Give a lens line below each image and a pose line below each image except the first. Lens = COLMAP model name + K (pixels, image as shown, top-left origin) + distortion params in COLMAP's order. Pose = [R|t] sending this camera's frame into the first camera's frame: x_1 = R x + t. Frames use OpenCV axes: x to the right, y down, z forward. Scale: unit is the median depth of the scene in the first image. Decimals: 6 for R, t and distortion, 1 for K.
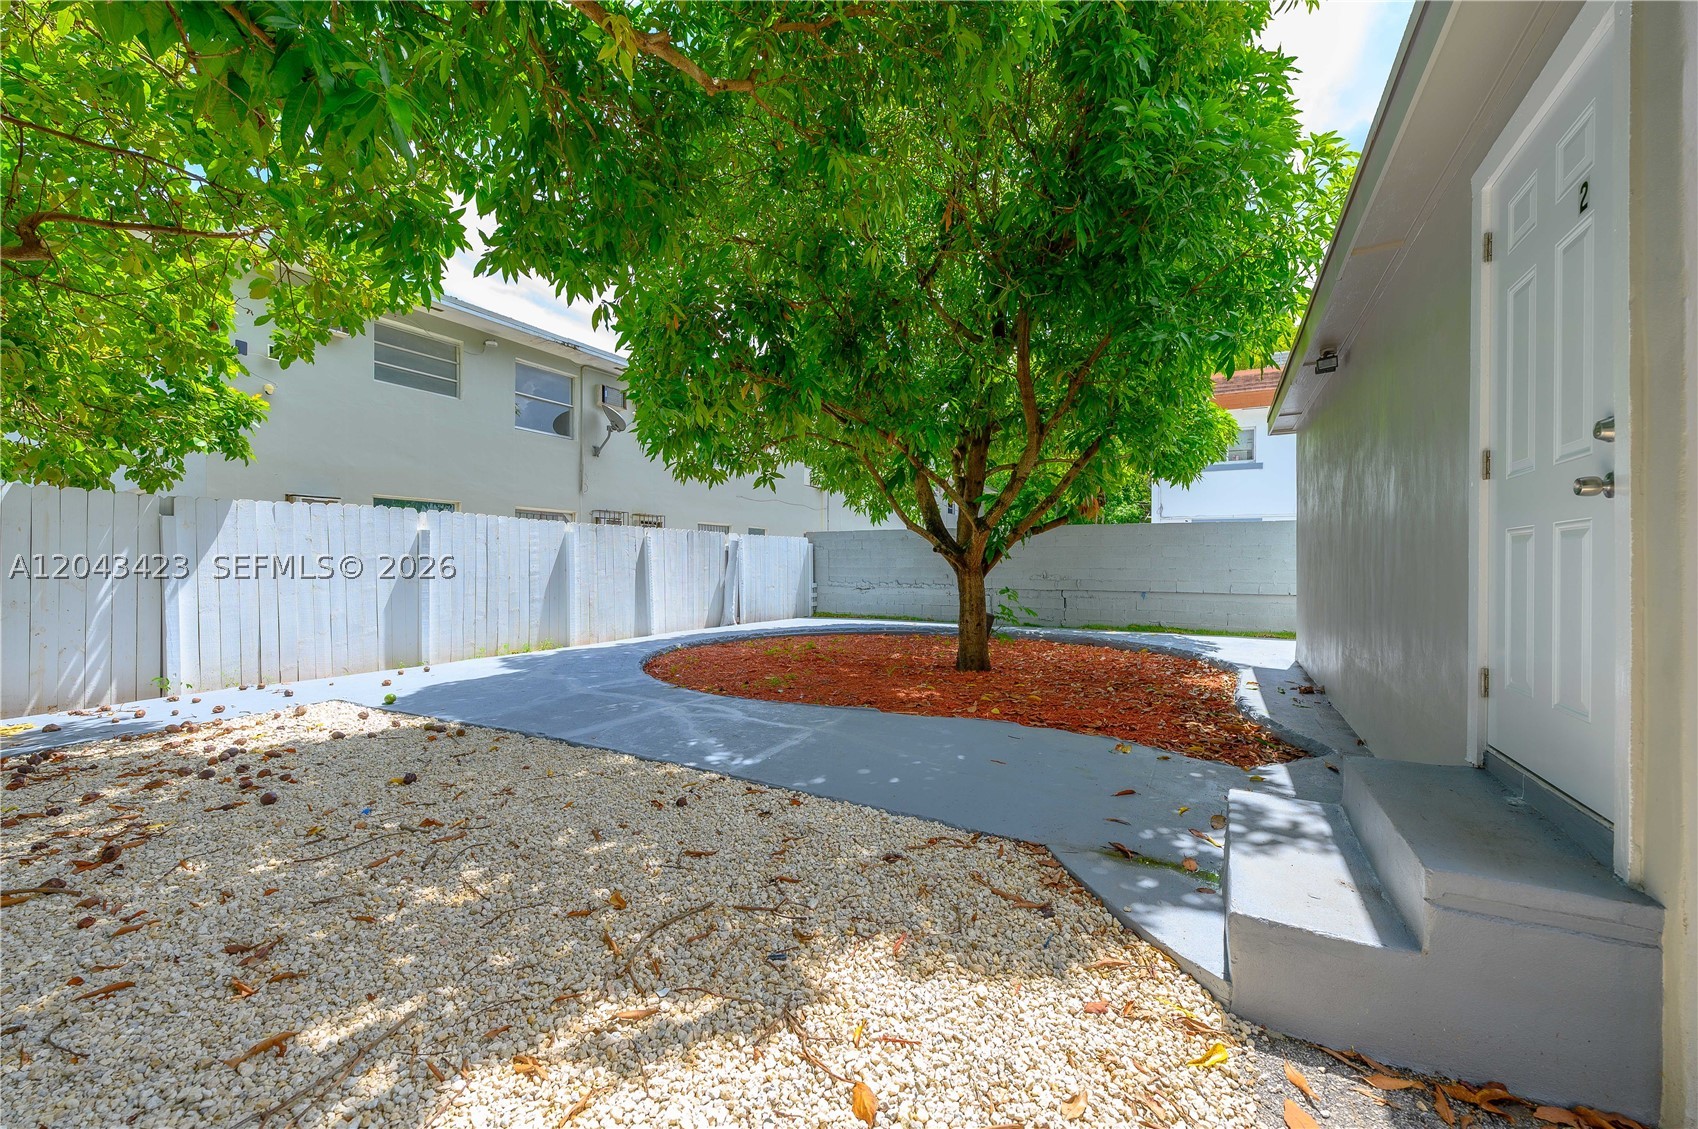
lens RADIAL K [[671.4, 0, 858.9], [0, 671.4, 569.4], [0, 0, 1]] dist [-0.000507, -0.000011]
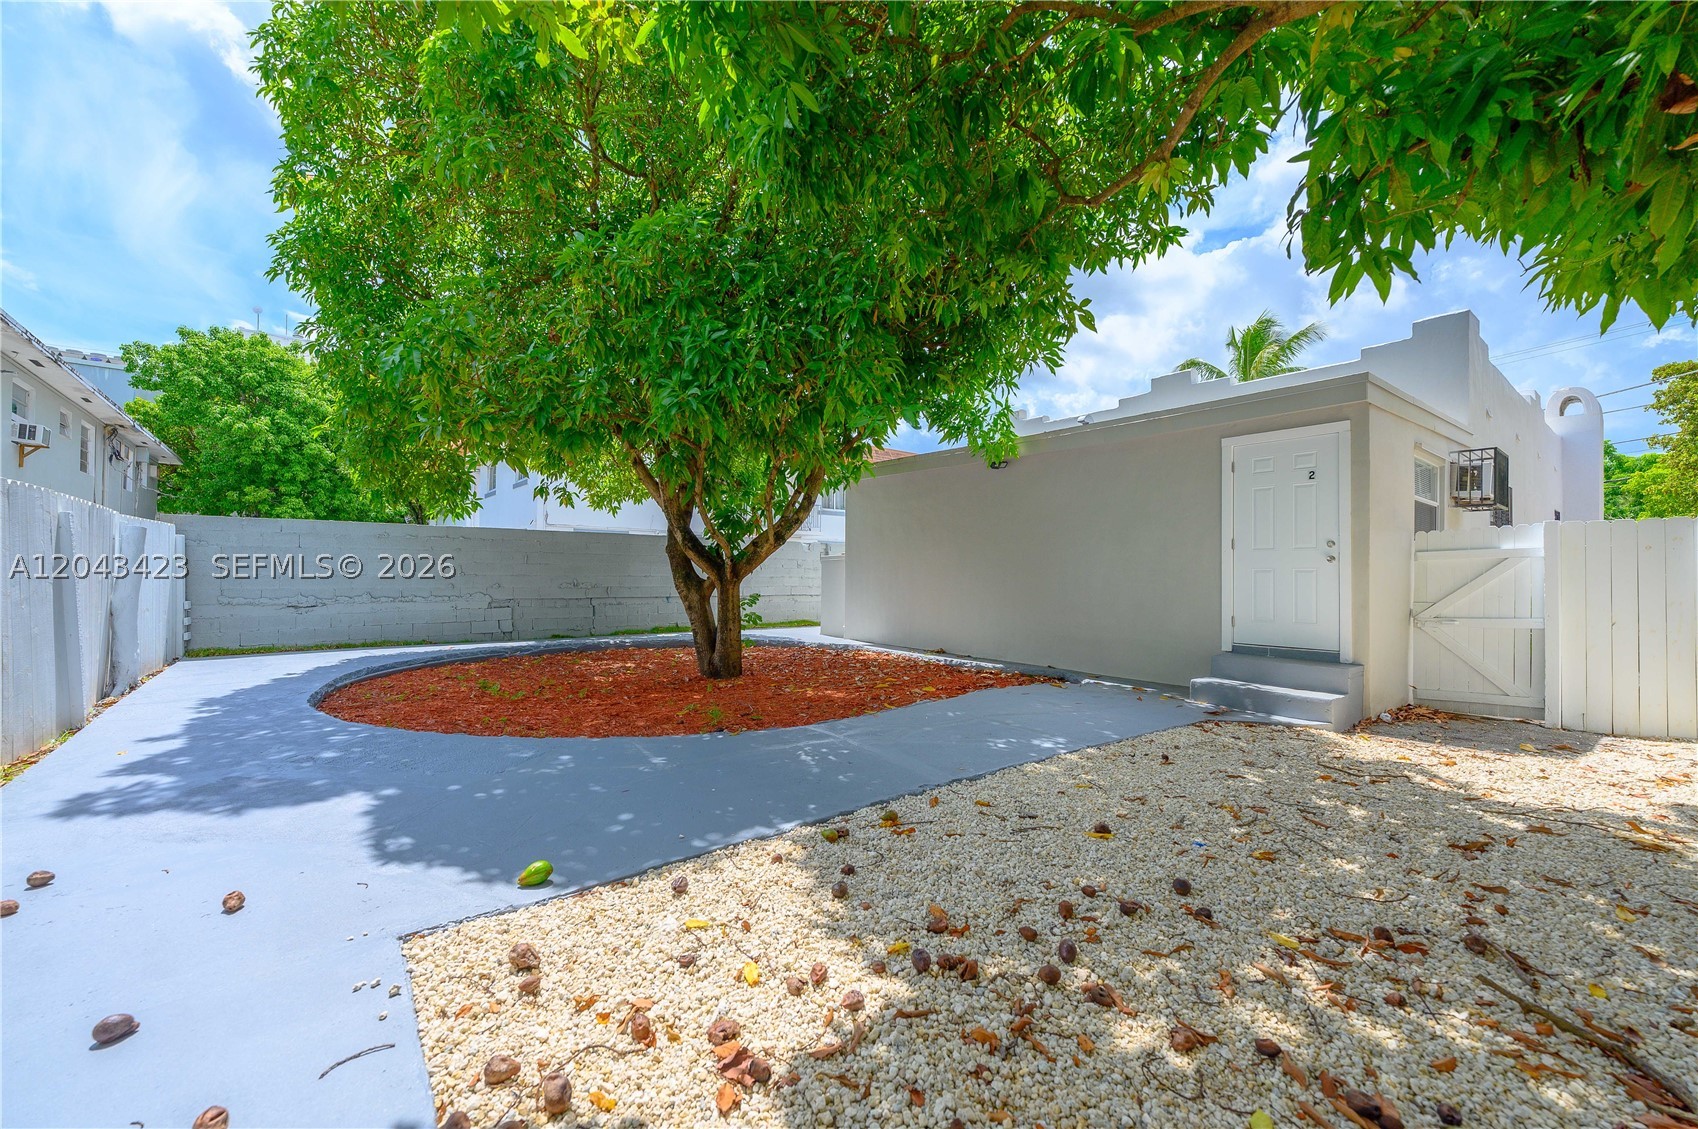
lens RADIAL K [[671.4, 0, 857.8], [0, 671.4, 569.8], [0, 0, 1]] dist [-0.000507, -0.000011]
pose [[0.401286, 0.001679, 0.915951, -0.649101], [0.000885, 0.999997, -0.002221, -0.009555], [-0.915952, 0.001702, 0.401284, 0.383742]]
